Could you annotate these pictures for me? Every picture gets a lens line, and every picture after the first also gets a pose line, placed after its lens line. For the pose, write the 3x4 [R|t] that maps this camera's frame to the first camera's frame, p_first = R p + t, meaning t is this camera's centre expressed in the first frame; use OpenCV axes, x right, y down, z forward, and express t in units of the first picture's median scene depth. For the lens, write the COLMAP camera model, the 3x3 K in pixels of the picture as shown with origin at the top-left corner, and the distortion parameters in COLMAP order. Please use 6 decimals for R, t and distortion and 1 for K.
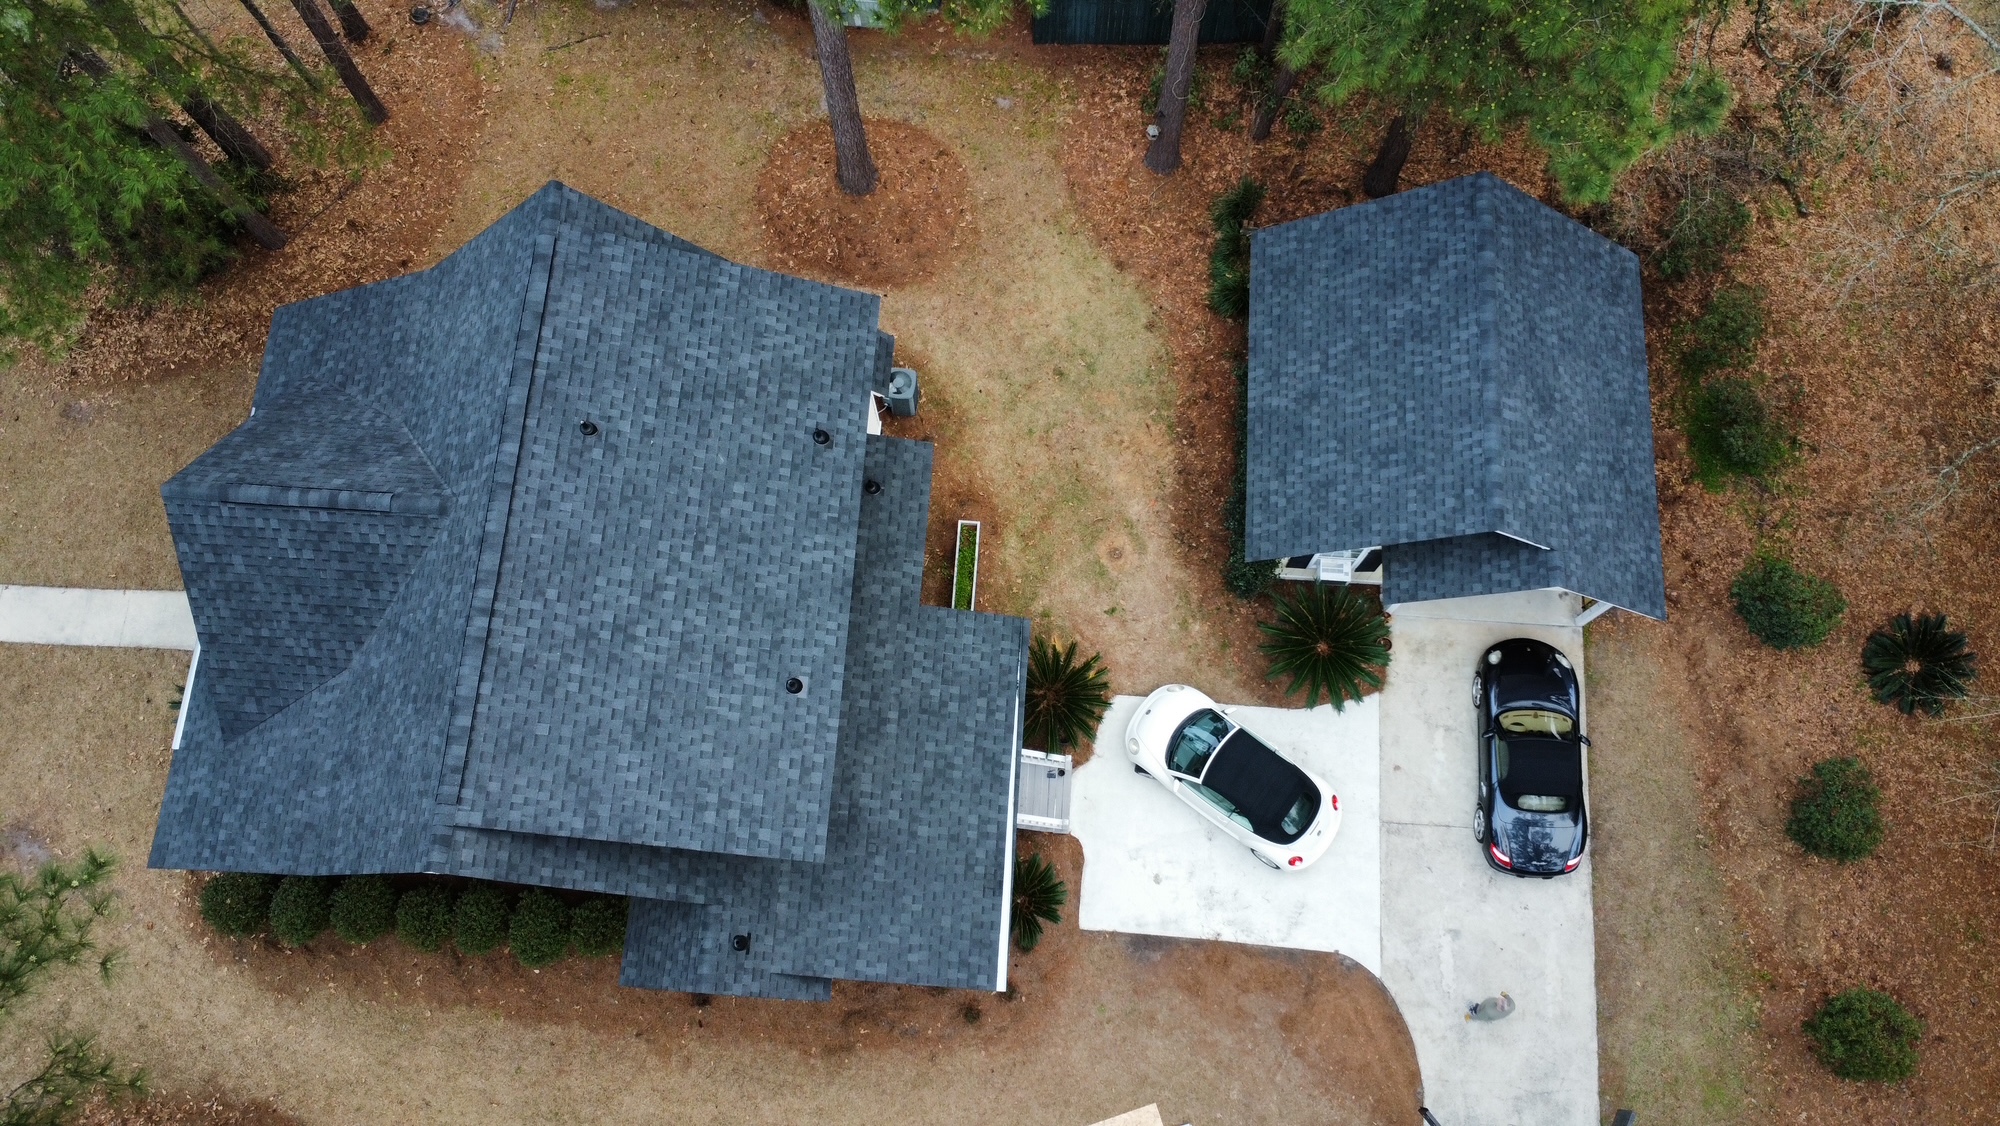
lens RADIAL K [[1452.2, 0, 1000.3], [0, 1452.2, 563.8], [0, 0, 1]] dist [-0.031731, -0.005022]
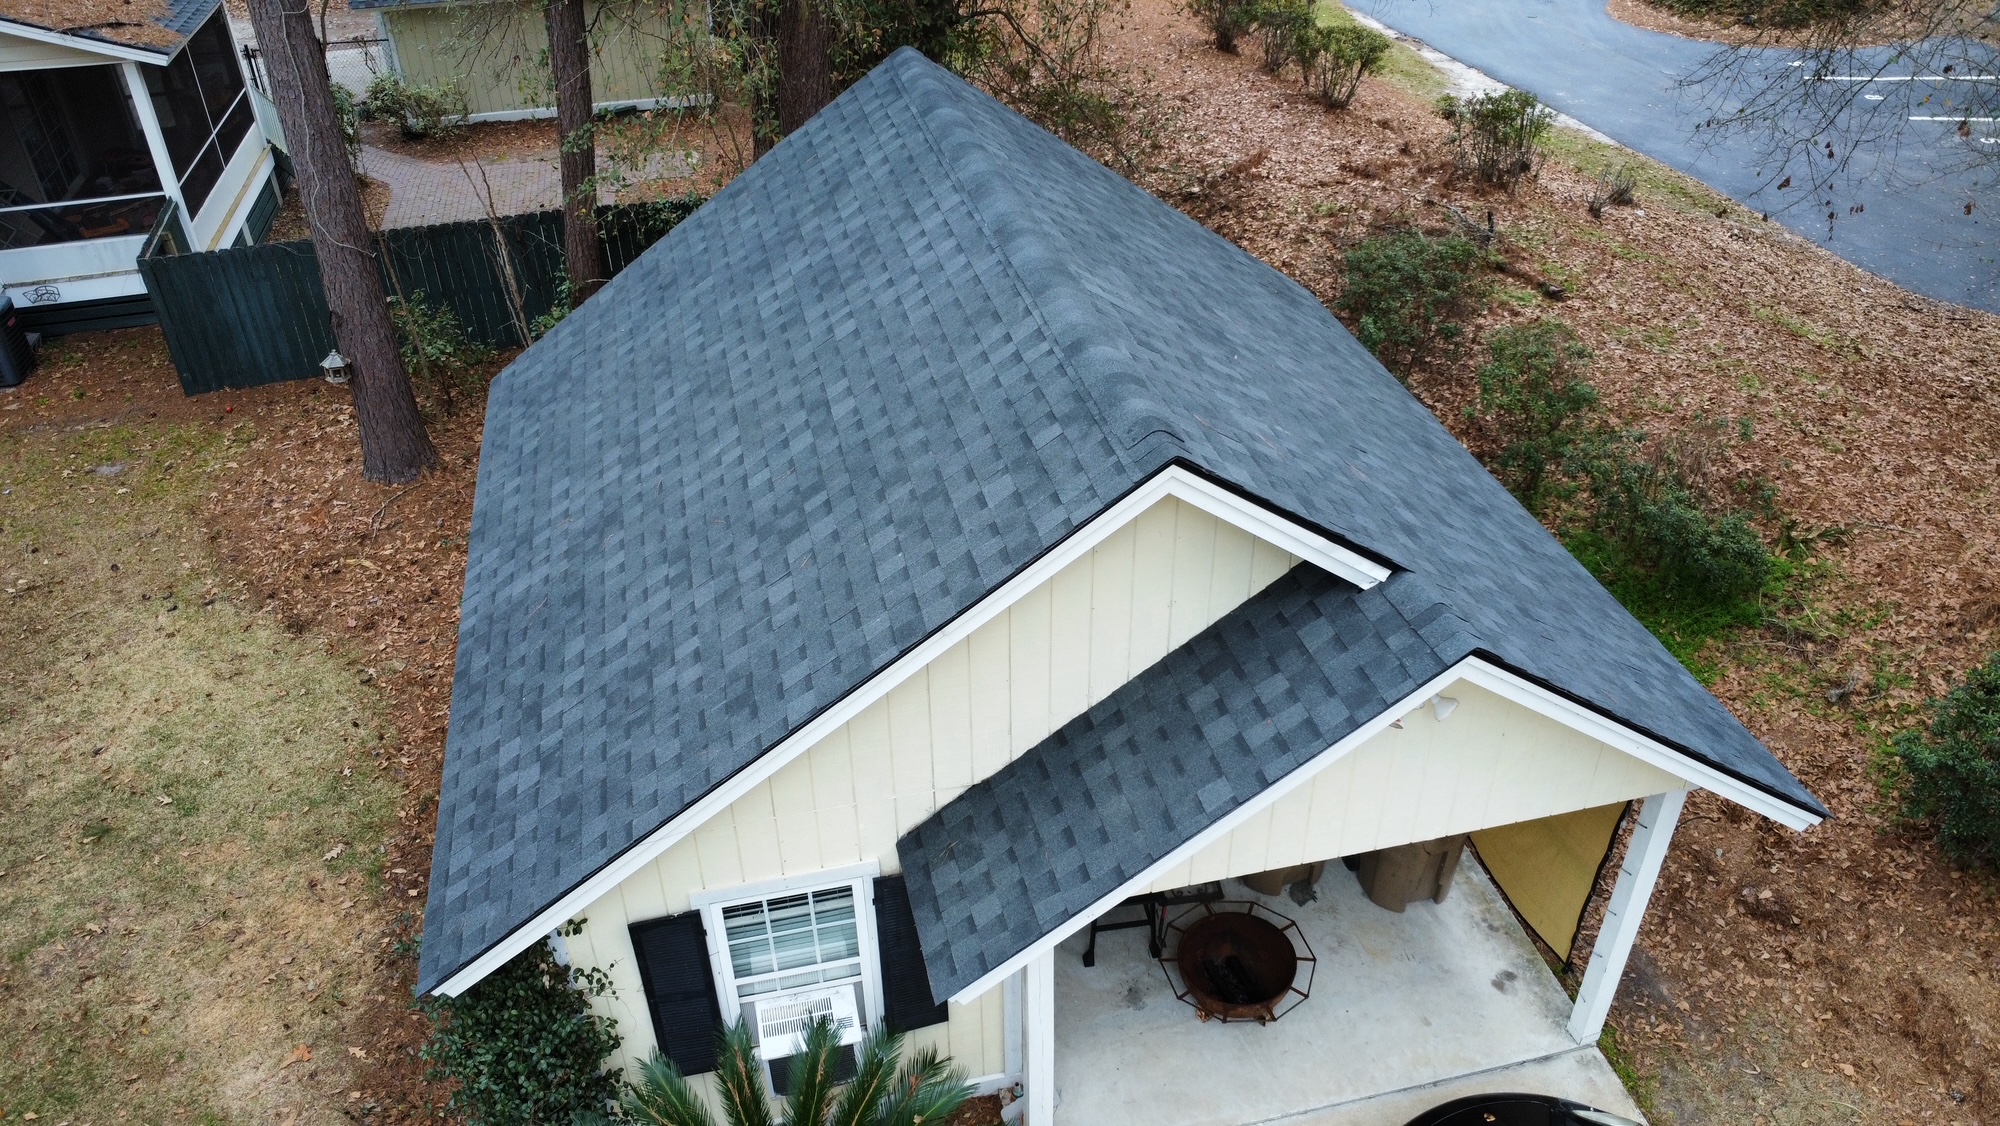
lens RADIAL K [[1452.2, 0, 1005.6], [0, 1452.2, 575.6], [0, 0, 1]] dist [-0.031731, -0.005022]
pose [[0.956164, -0.166705, 0.240750, 0.217522], [0.279979, 0.761341, -0.584784, 0.124524], [-0.085807, 0.626554, 0.774640, 0.714928]]
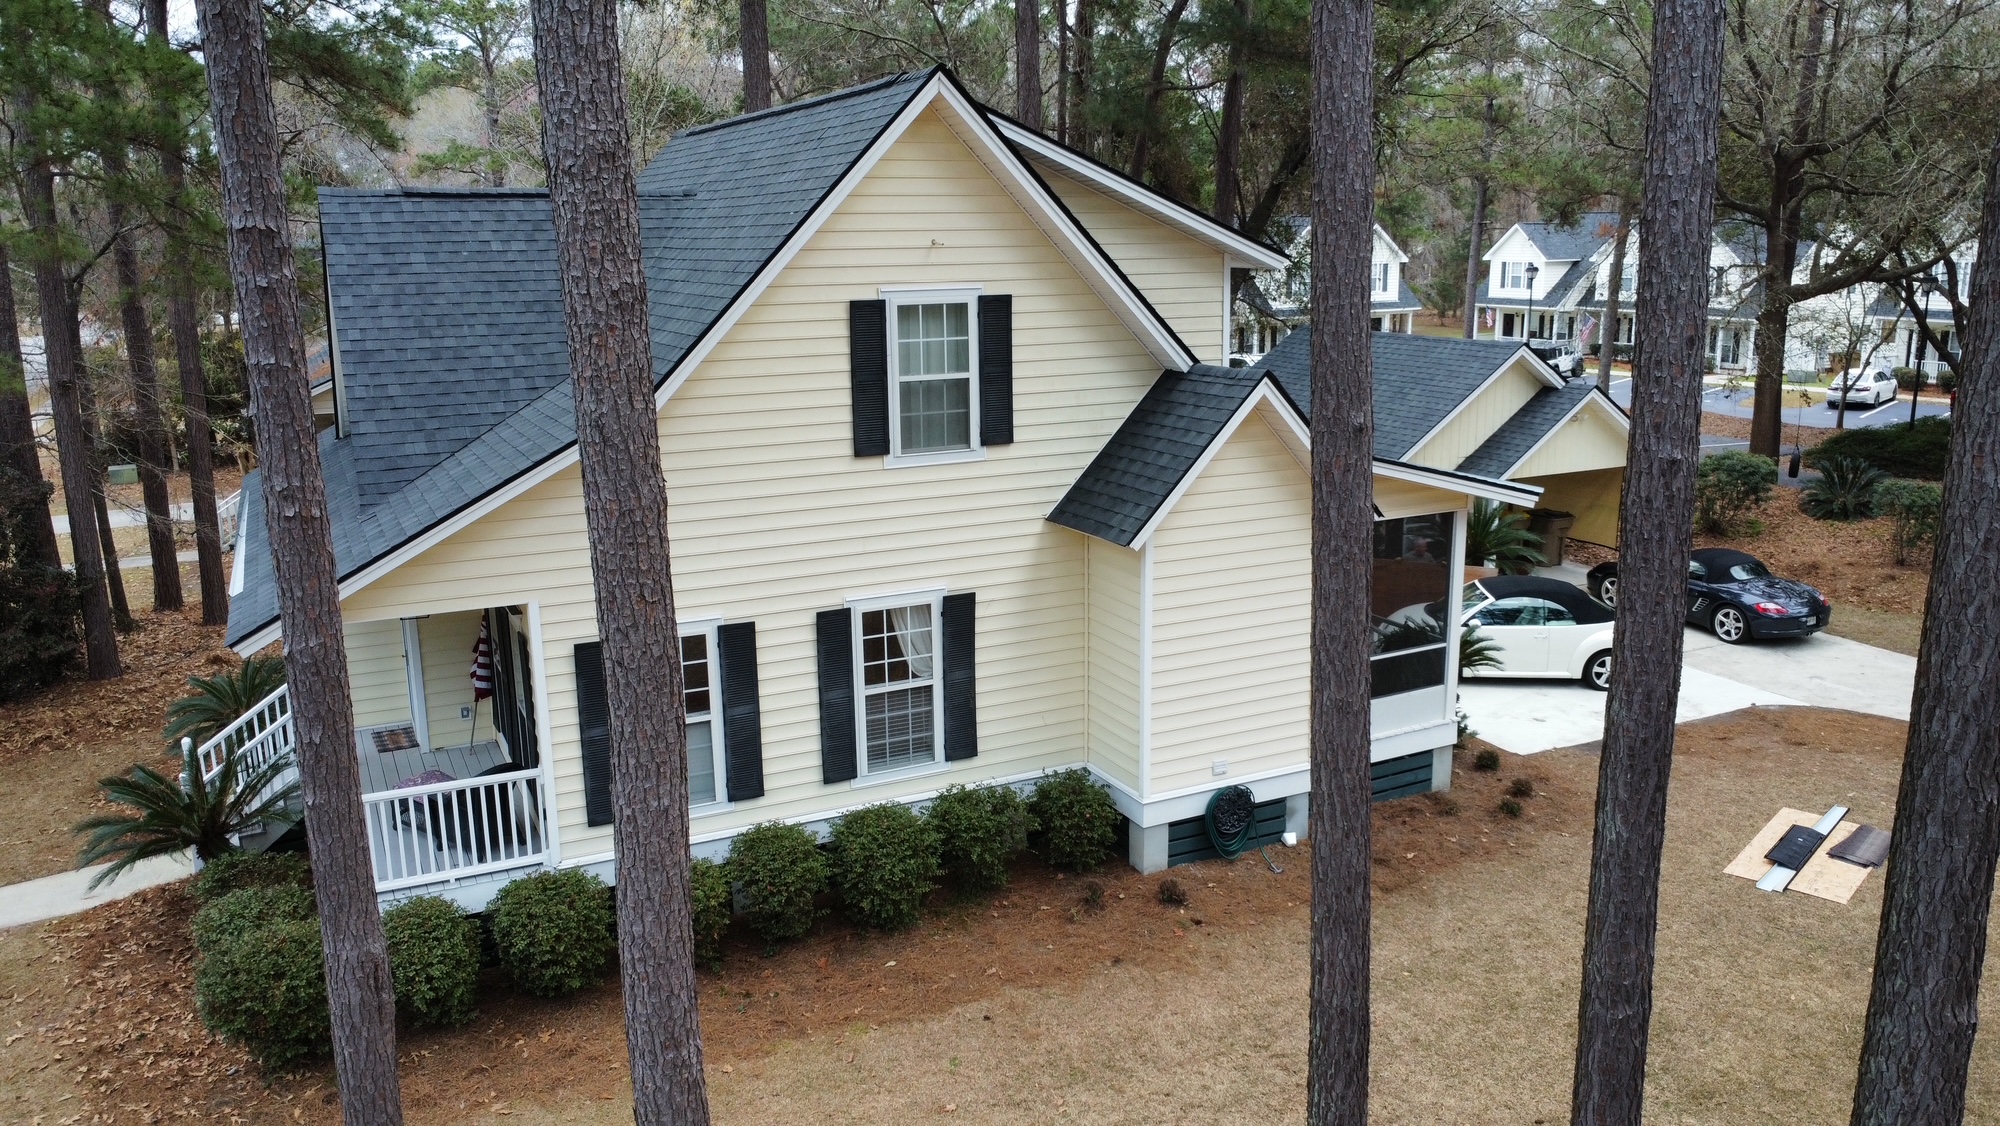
lens RADIAL K [[1452.2, 0, 1005.2], [0, 1452.2, 565.1], [0, 0, 1]] dist [-0.031731, -0.005022]
pose [[0.863690, -0.112217, 0.491373, -0.530305], [0.481912, 0.469452, -0.739848, 0.629392], [-0.147653, 0.875798, 0.459540, 0.609261]]
